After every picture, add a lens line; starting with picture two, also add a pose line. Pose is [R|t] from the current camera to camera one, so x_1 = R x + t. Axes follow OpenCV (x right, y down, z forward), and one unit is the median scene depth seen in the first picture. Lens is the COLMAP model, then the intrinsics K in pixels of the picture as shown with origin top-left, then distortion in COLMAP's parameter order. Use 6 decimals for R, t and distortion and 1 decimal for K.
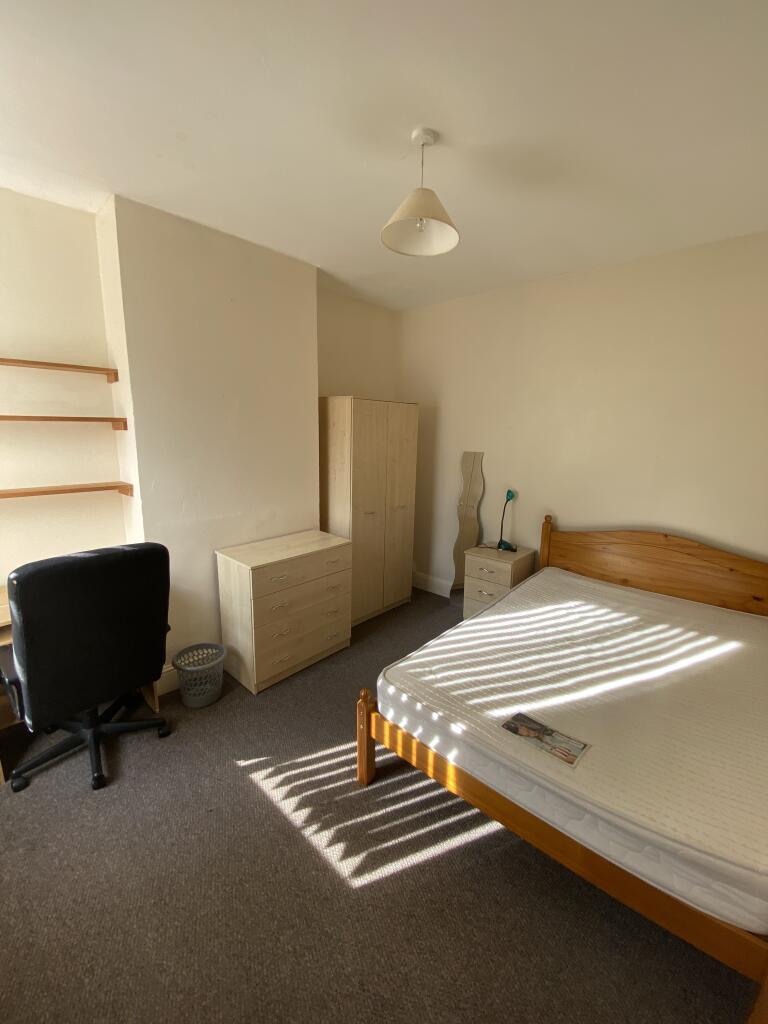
lens RADIAL K [[417.5, 0, 383.0], [0, 417.5, 508.5], [0, 0, 1]] dist [0.030941, -0.029301]
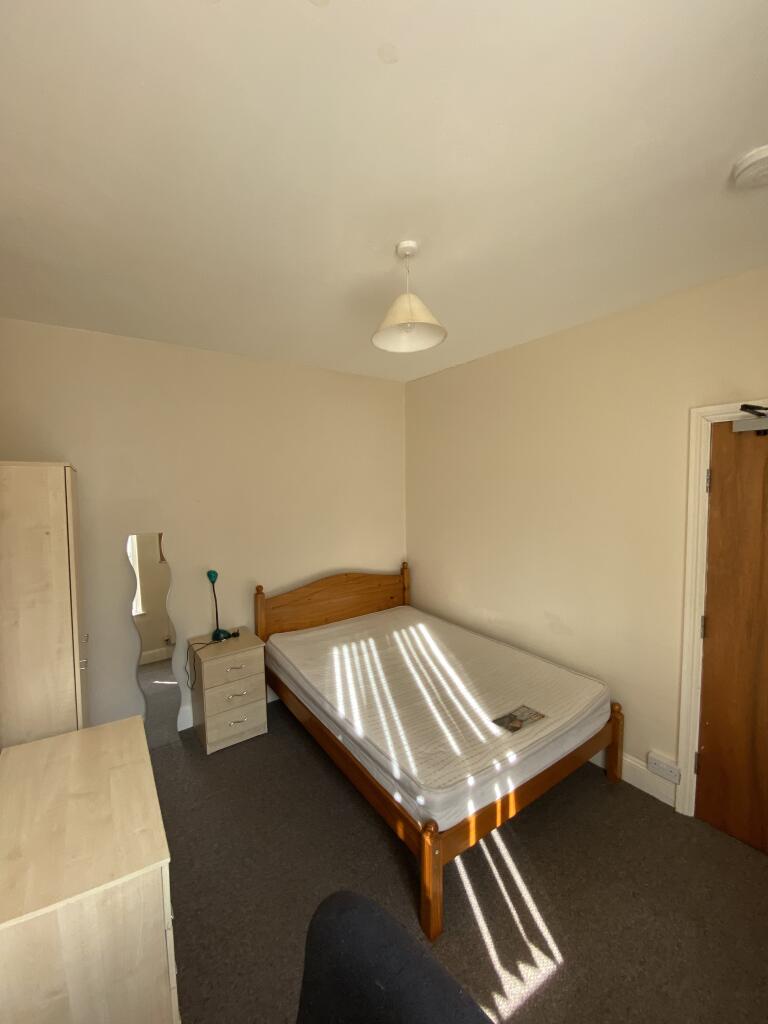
lens RADIAL K [[417.5, 0, 383.0], [0, 417.5, 508.5], [0, 0, 1]] dist [0.030941, -0.029301]
pose [[0.218514, -0.080482, 0.972509, -0.583516], [0.198319, 0.979458, 0.036496, -0.167371], [-0.955469, 0.184893, 0.229986, 0.542267]]
